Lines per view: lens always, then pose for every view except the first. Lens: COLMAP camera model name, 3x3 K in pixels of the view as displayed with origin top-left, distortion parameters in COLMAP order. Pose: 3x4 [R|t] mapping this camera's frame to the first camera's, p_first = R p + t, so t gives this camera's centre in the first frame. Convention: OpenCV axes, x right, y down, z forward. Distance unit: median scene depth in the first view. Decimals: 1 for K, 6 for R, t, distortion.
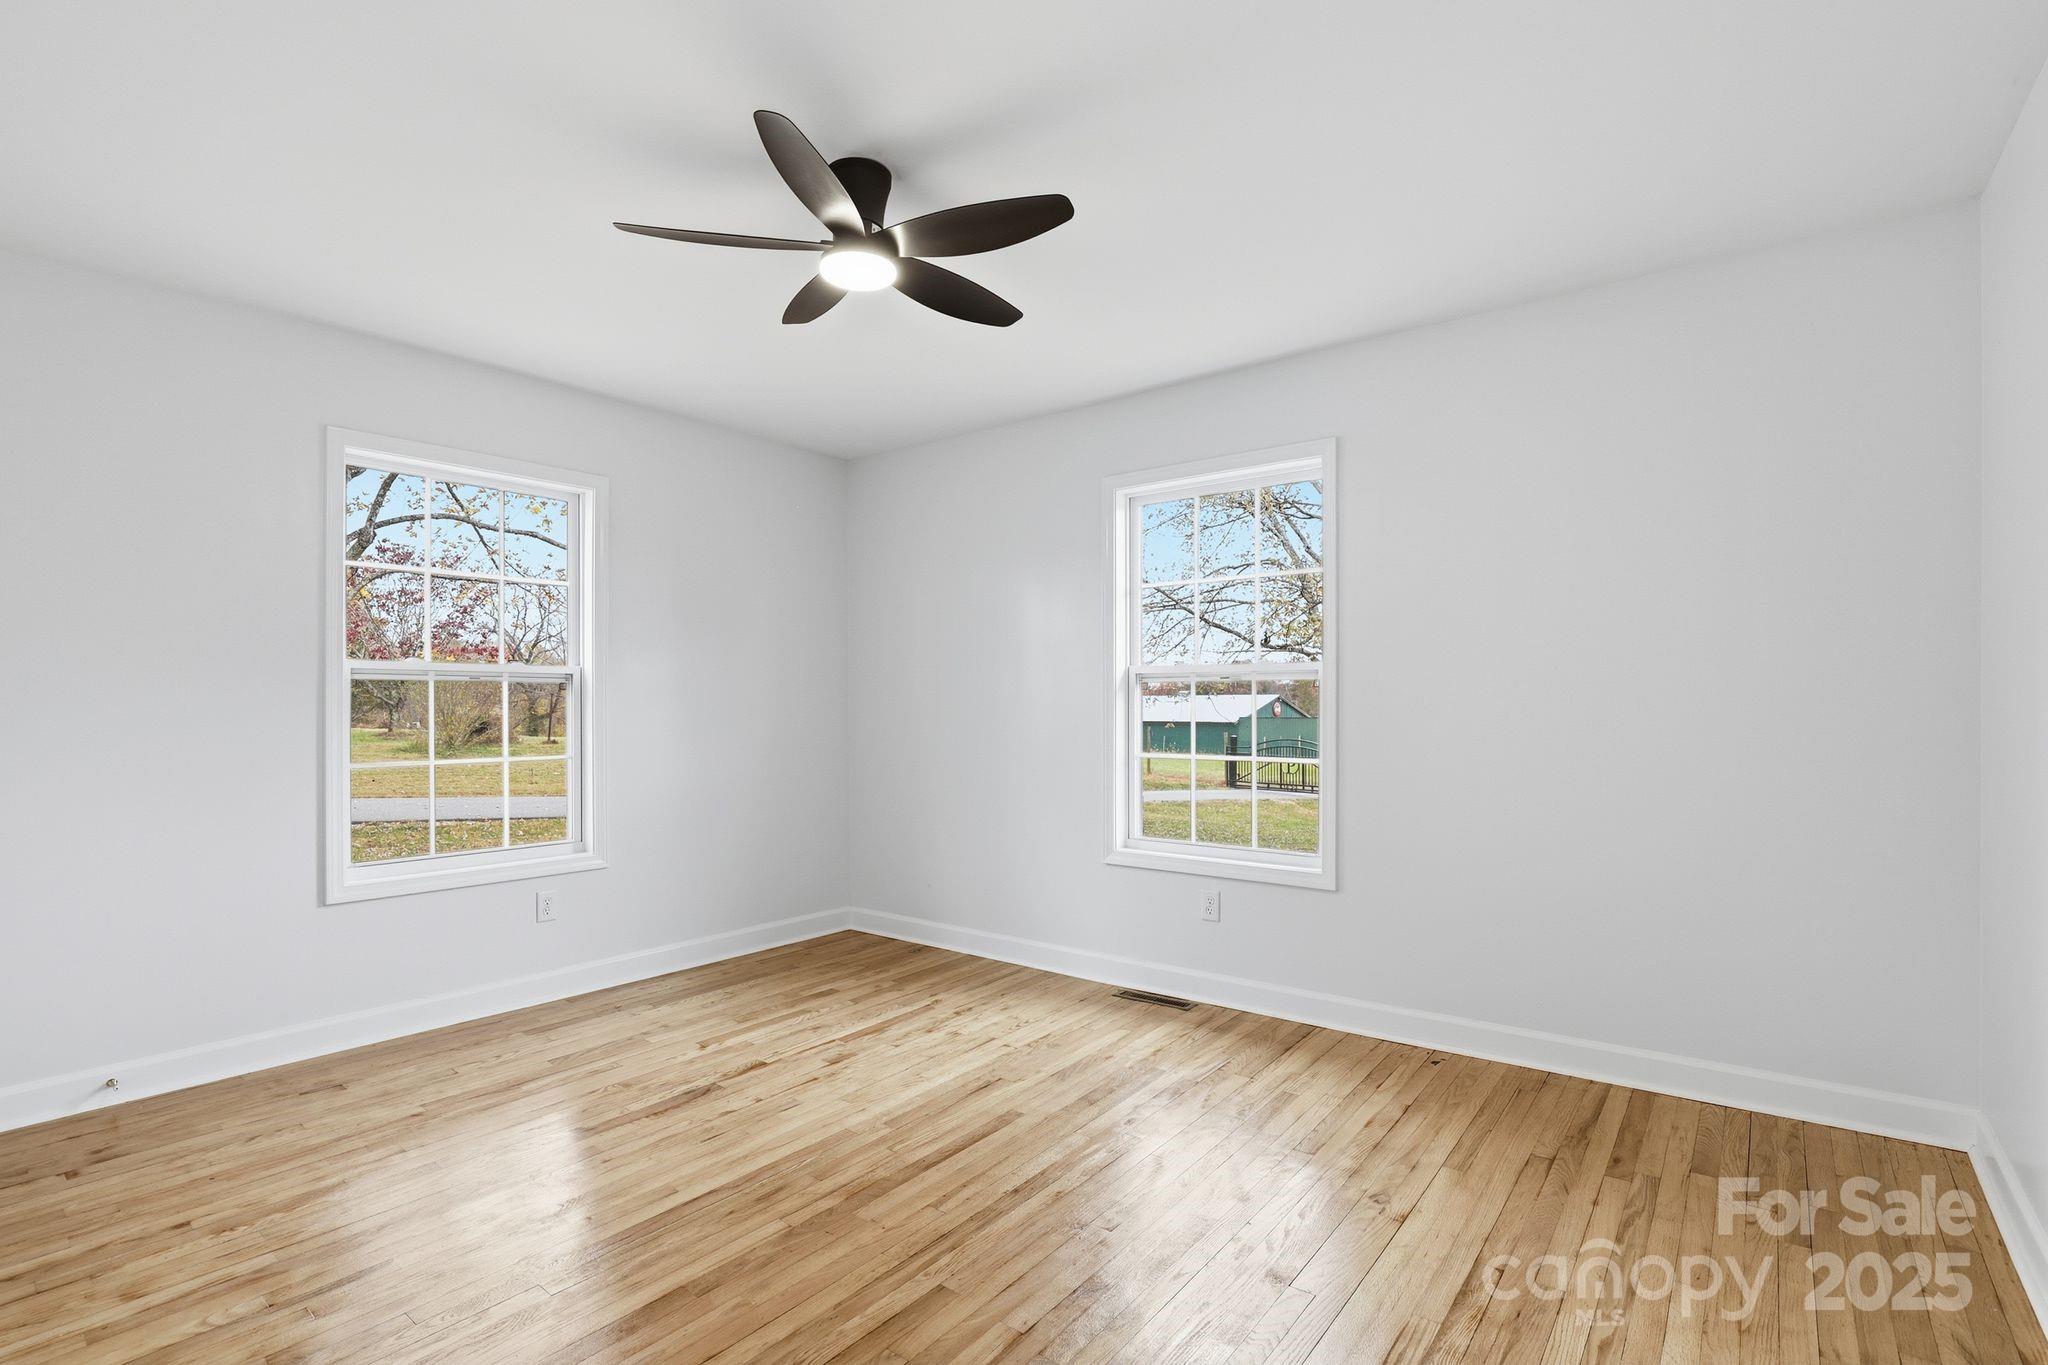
lens RADIAL K [[942.6, 0, 1024.4], [0, 942.6, 704.2], [0, 0, 1]] dist [-0.025903, -0.000072]
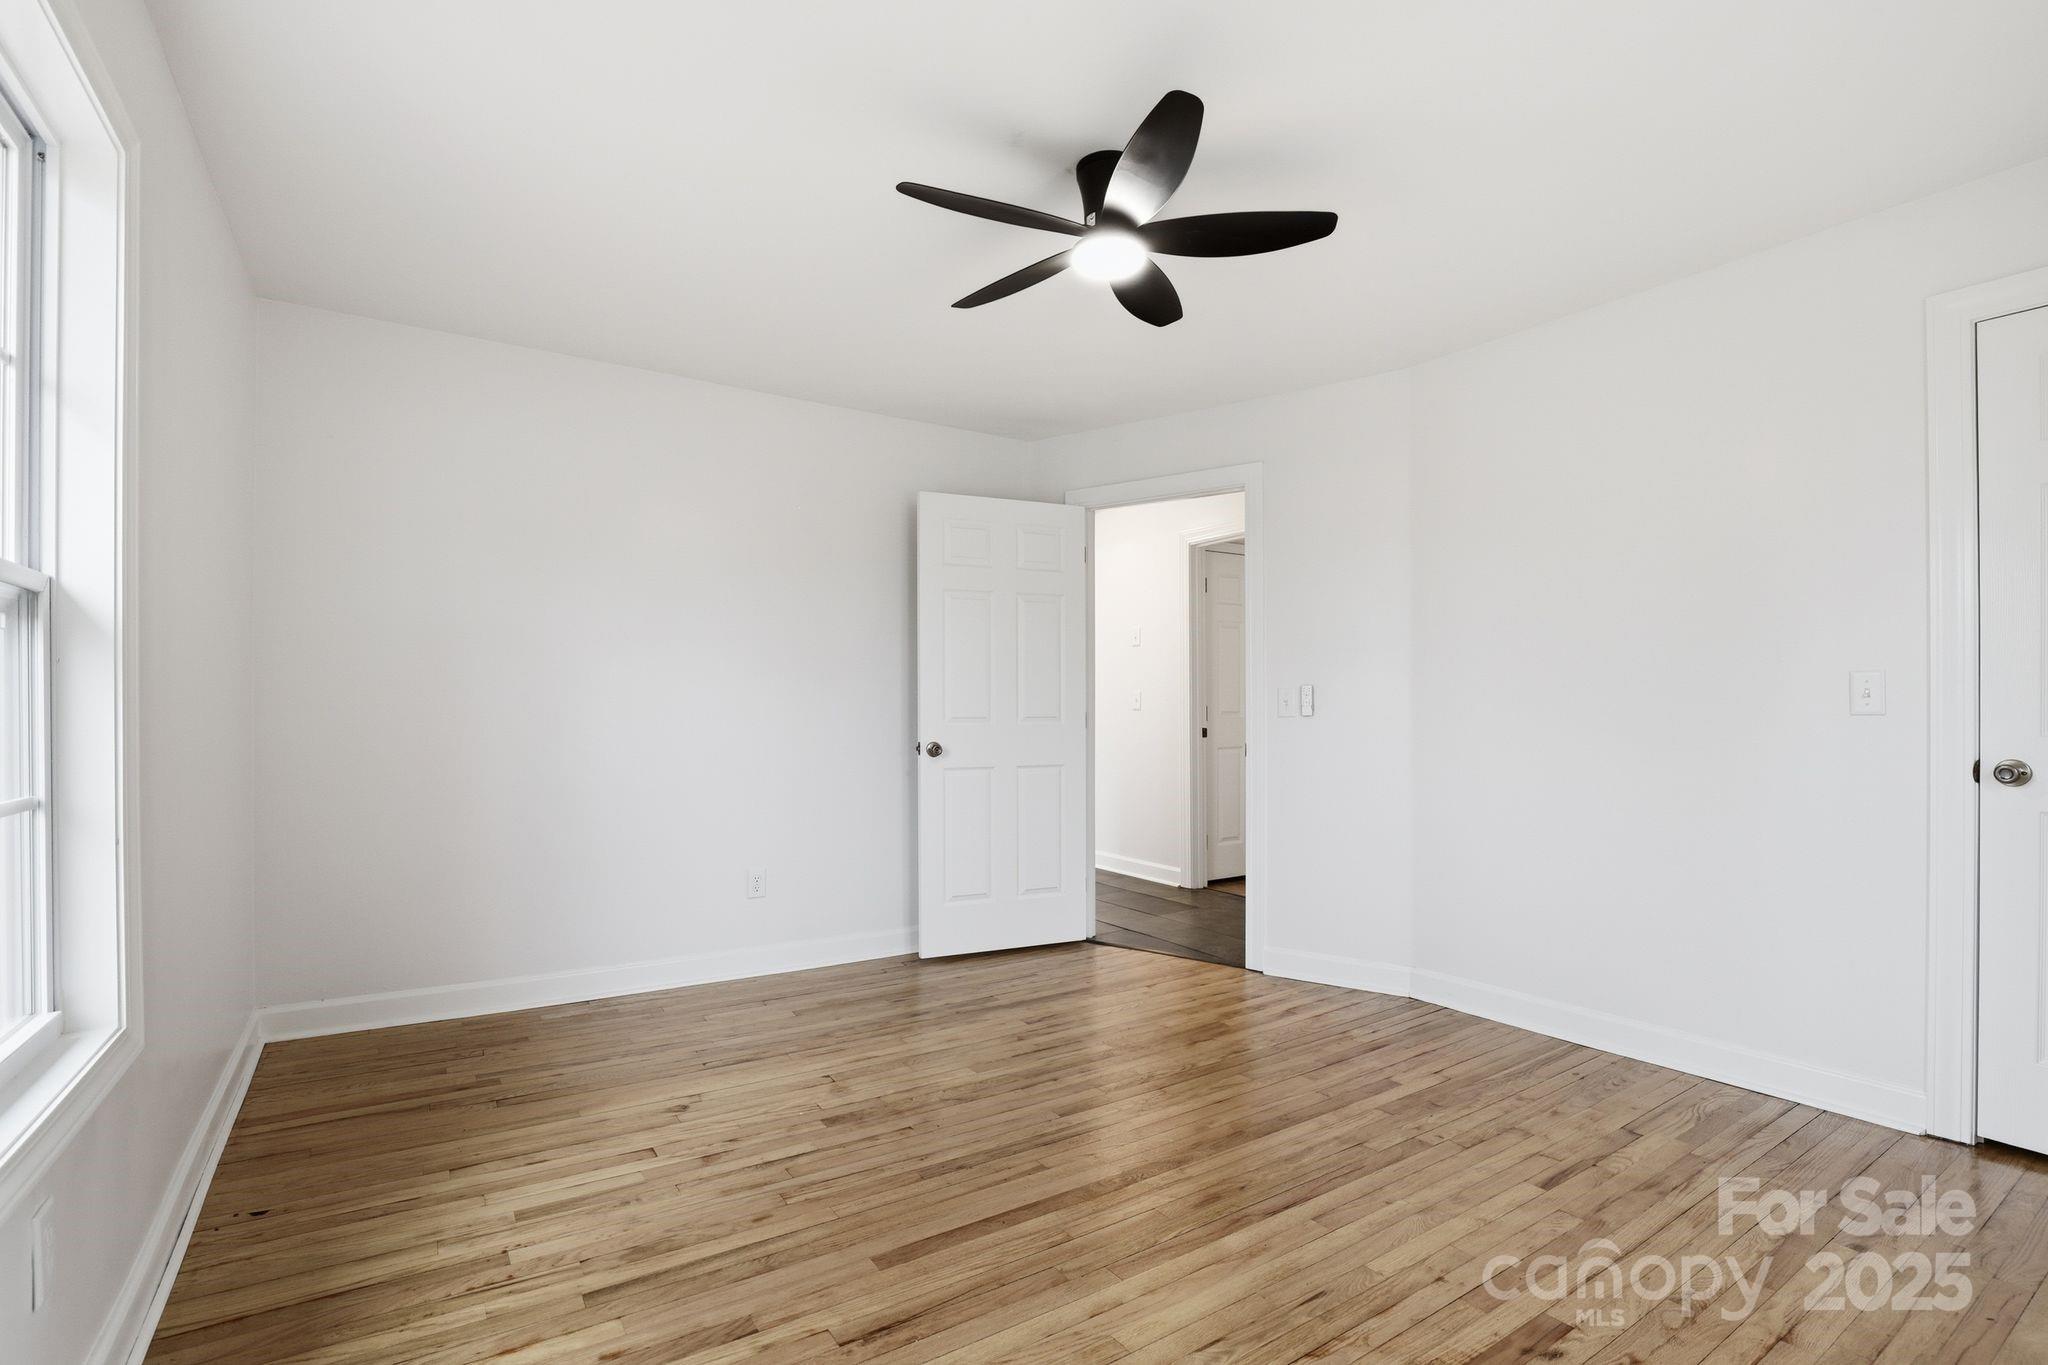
lens RADIAL K [[942.6, 0, 1024.4], [0, 942.6, 704.2], [0, 0, 1]] dist [-0.025903, -0.000072]
pose [[-0.947865, 0.007954, 0.318572, -0.353150], [0.007537, 0.999968, -0.002543, 0.024796], [-0.318582, -0.000009, -0.947895, 1.710699]]
